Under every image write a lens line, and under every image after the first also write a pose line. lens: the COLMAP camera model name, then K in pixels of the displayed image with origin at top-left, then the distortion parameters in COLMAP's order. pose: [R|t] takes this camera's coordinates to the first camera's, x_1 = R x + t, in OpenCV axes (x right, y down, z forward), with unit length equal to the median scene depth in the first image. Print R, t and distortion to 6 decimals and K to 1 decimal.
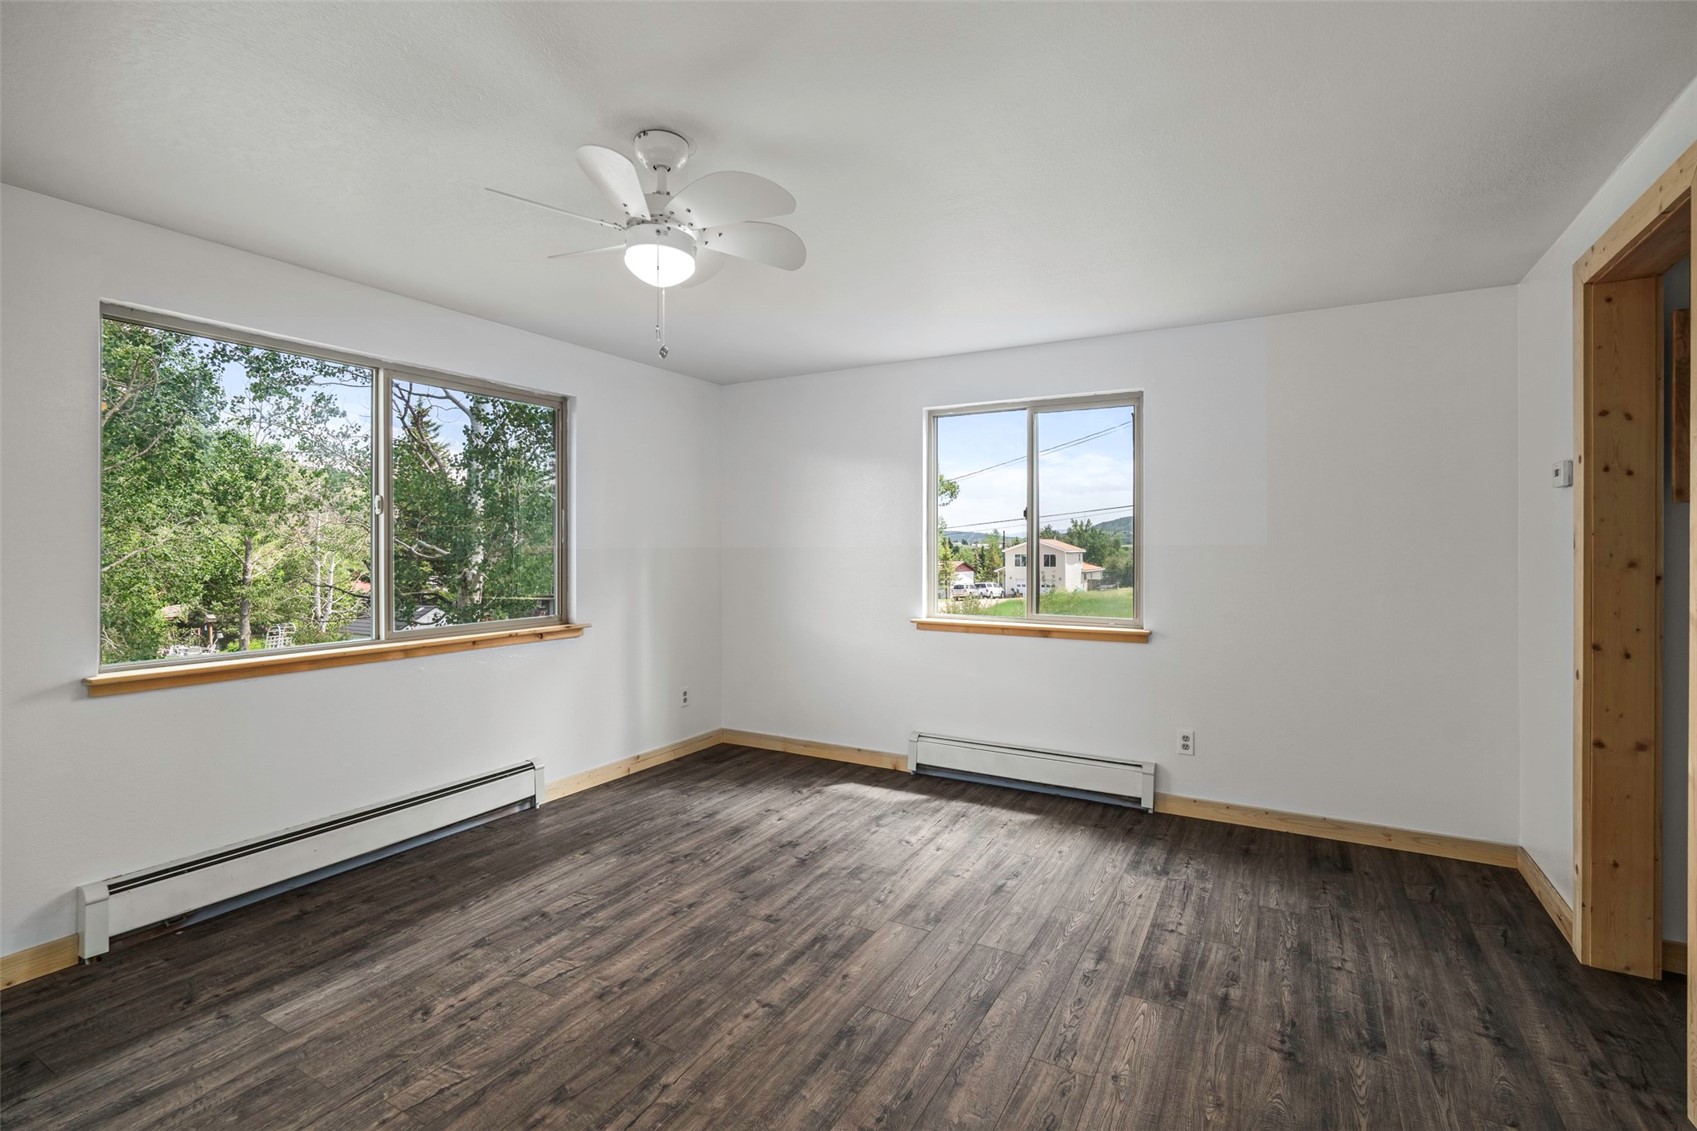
lens RADIAL K [[766.8, 0, 848.5], [0, 766.8, 565.5], [0, 0, 1]] dist [0.000375, 0.000028]
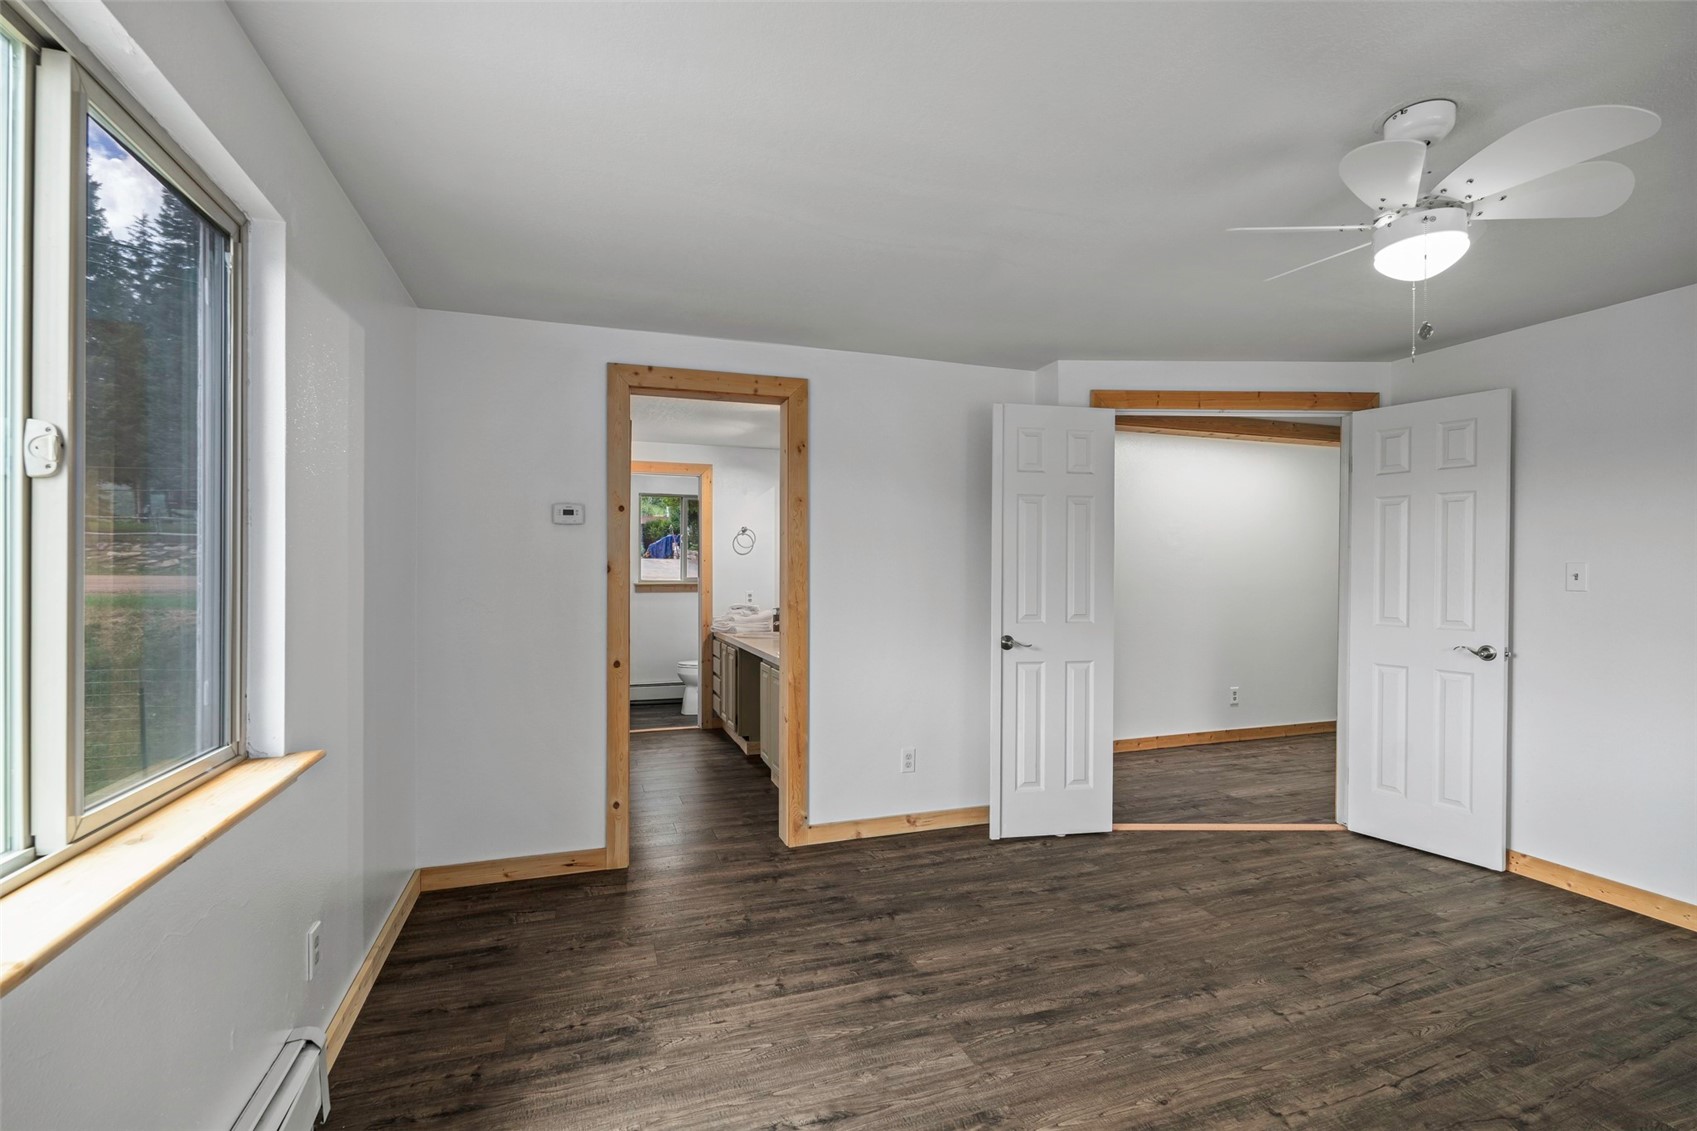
lens RADIAL K [[755.0, 0, 844.0], [0, 755.0, 569.8], [0, 0, 1]] dist [-0.011199, 0.000131]
pose [[-0.757258, -0.000677, 0.653116, -0.279481], [0.014632, 0.999731, 0.018001, -0.056913], [-0.652952, 0.023187, -0.757044, 1.882853]]
